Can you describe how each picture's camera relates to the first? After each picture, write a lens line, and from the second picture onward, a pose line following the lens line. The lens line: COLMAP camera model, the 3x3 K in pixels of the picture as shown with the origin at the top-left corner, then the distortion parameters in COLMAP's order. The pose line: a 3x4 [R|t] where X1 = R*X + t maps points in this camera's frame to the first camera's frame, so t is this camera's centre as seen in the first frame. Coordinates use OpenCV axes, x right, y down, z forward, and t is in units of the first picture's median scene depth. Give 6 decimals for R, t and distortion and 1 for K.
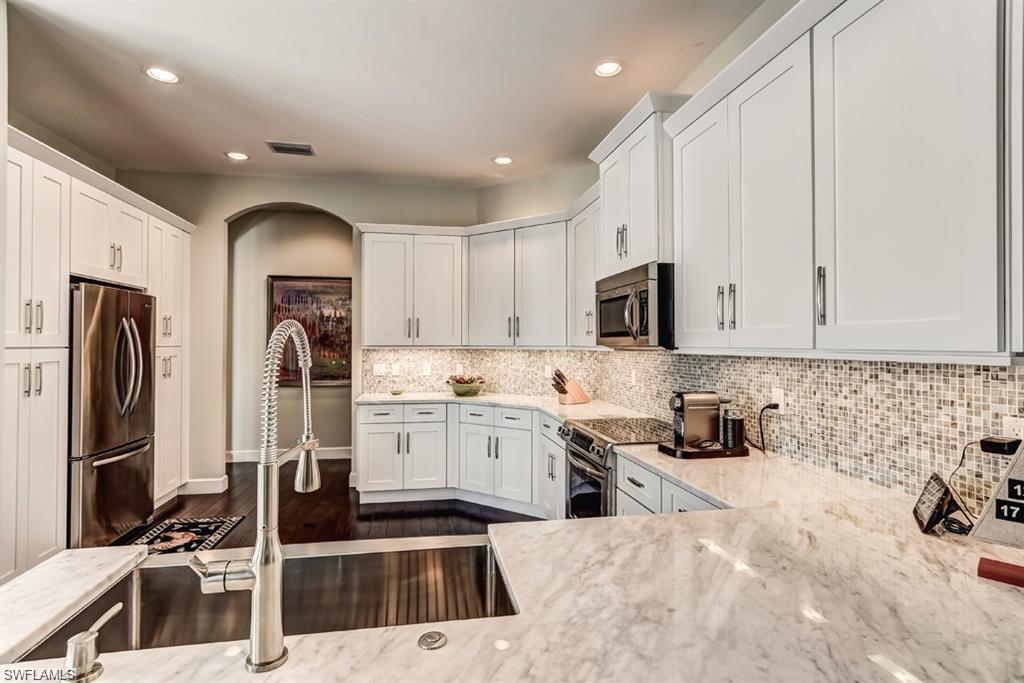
lens RADIAL K [[507.7, 0, 512.5], [0, 507.7, 338.9], [0, 0, 1]] dist [-0.005412, 0.002766]
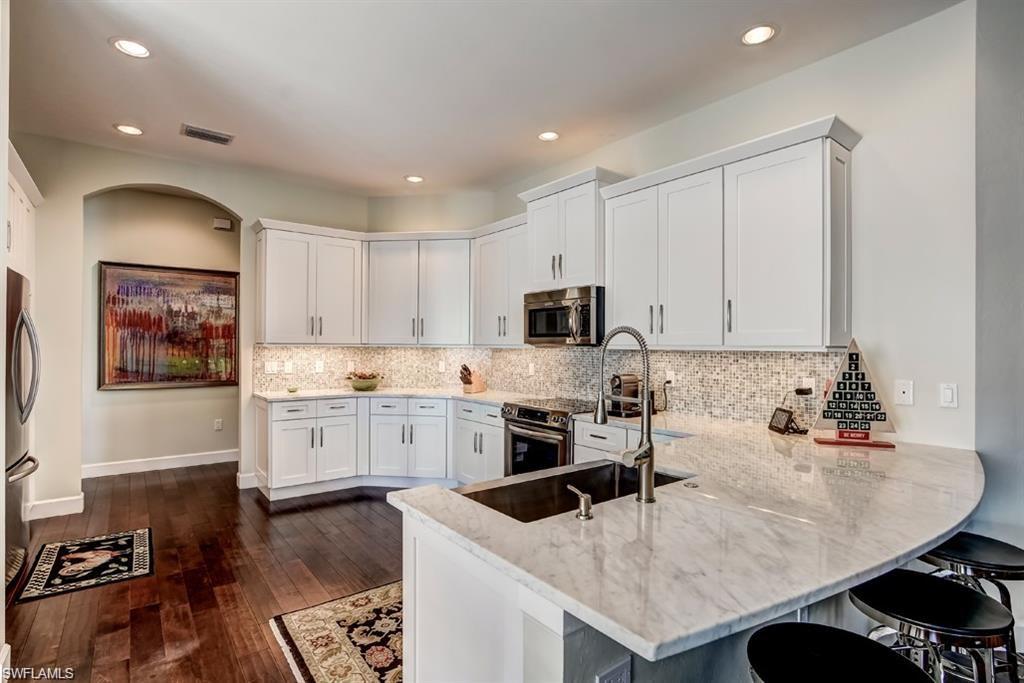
lens RADIAL K [[507.7, 0, 507.2], [0, 507.7, 345.0], [0, 0, 1]] dist [-0.005412, 0.002766]
pose [[0.893708, 0.003933, 0.448633, -0.357253], [-0.009138, 0.999914, 0.009438, 0.003553], [-0.448557, -0.012535, 0.893666, -0.106286]]
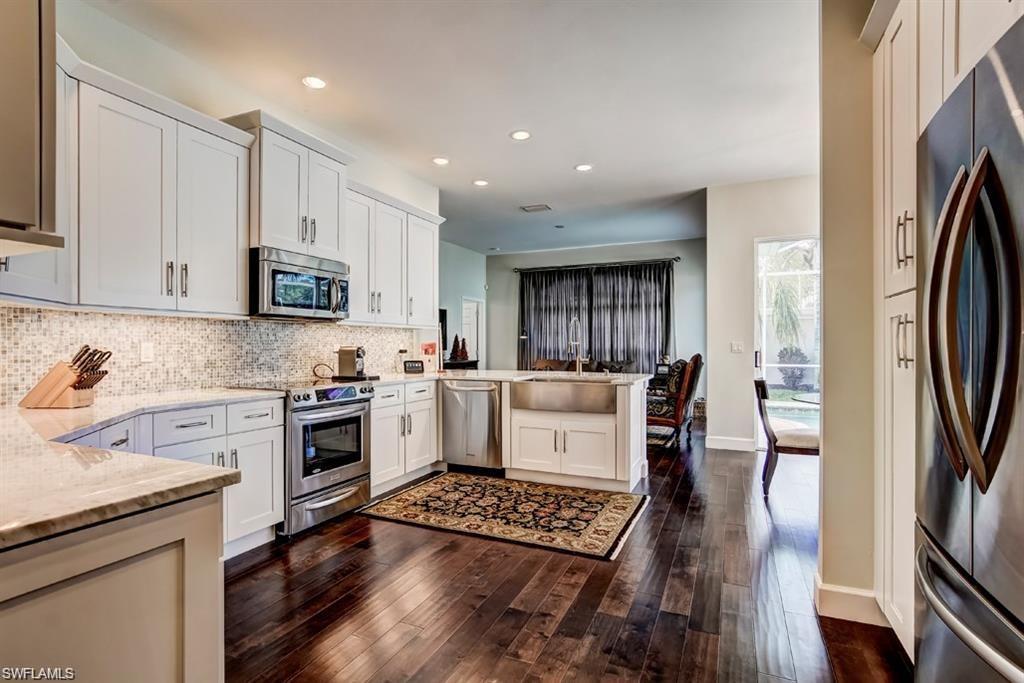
lens RADIAL K [[507.7, 0, 506.7], [0, 507.7, 343.8], [0, 0, 1]] dist [-0.005412, 0.002766]
pose [[-0.823793, 0.004787, 0.566871, -0.601814], [-0.002048, 0.999933, -0.011420, 0.063960], [-0.566887, -0.010569, -0.823728, 1.185120]]
